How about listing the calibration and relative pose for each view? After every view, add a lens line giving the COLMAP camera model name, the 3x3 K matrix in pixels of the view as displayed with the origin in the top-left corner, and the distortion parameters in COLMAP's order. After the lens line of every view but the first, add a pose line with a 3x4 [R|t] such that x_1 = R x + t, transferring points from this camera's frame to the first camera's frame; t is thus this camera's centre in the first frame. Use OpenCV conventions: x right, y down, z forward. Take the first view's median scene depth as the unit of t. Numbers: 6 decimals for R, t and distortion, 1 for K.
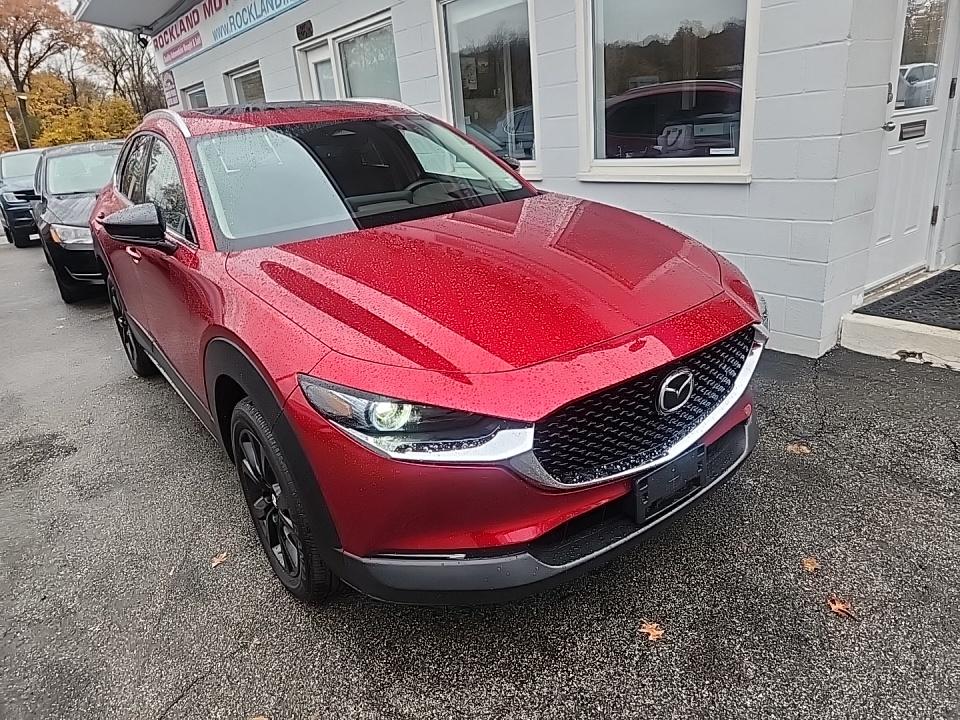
lens RADIAL K [[618.9, 0, 475.2], [0, 618.9, 357.6], [0, 0, 1]] dist [0.078640, -0.056248]
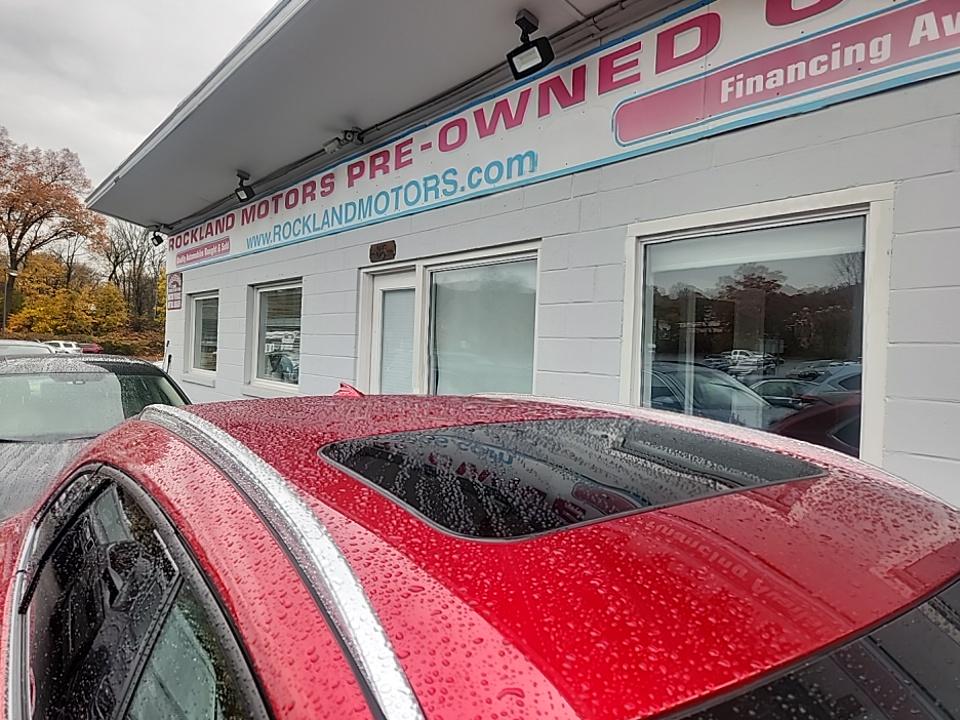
lens RADIAL K [[661.7, 0, 458.5], [0, 661.7, 362.8], [0, 0, 1]] dist [0.030526, -0.002295]
pose [[0.992465, 0.122330, 0.007000, -0.102942], [-0.113210, 0.937333, -0.329531, -0.087775], [-0.046873, 0.326256, 0.944119, 0.178967]]
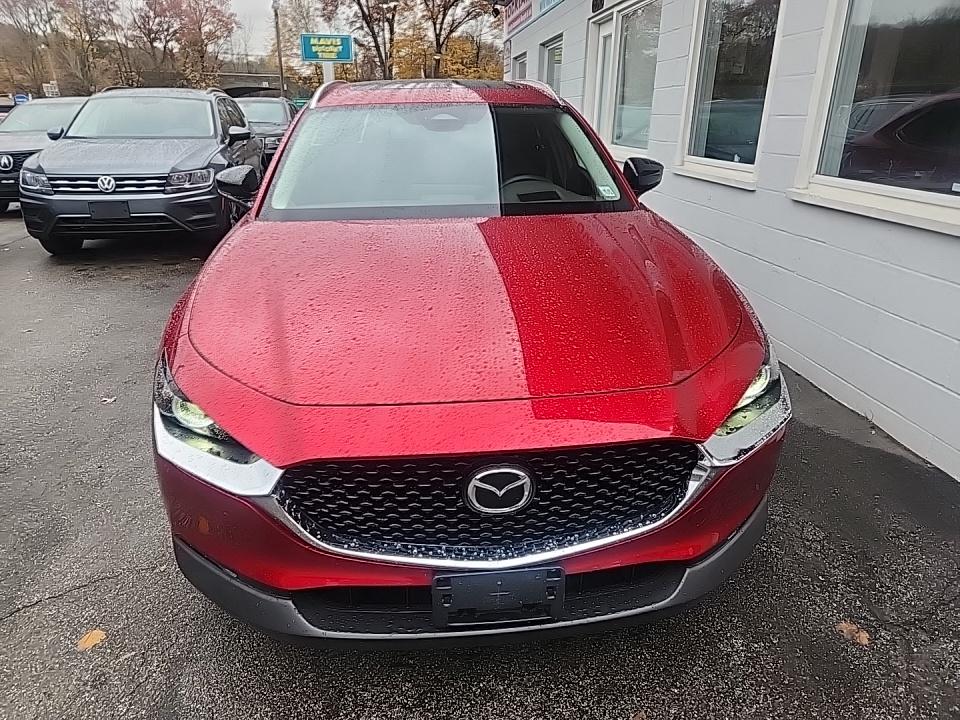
lens RADIAL K [[628.4, 0, 480.0], [0, 628.4, 360.0], [0, 0, 1]] dist [0.025258, 0.000816]
pose [[0.857299, 0.262307, -0.442983, 0.089885], [-0.243941, 0.964709, 0.099145, -0.026199], [0.453356, 0.023065, 0.891031, 0.041070]]
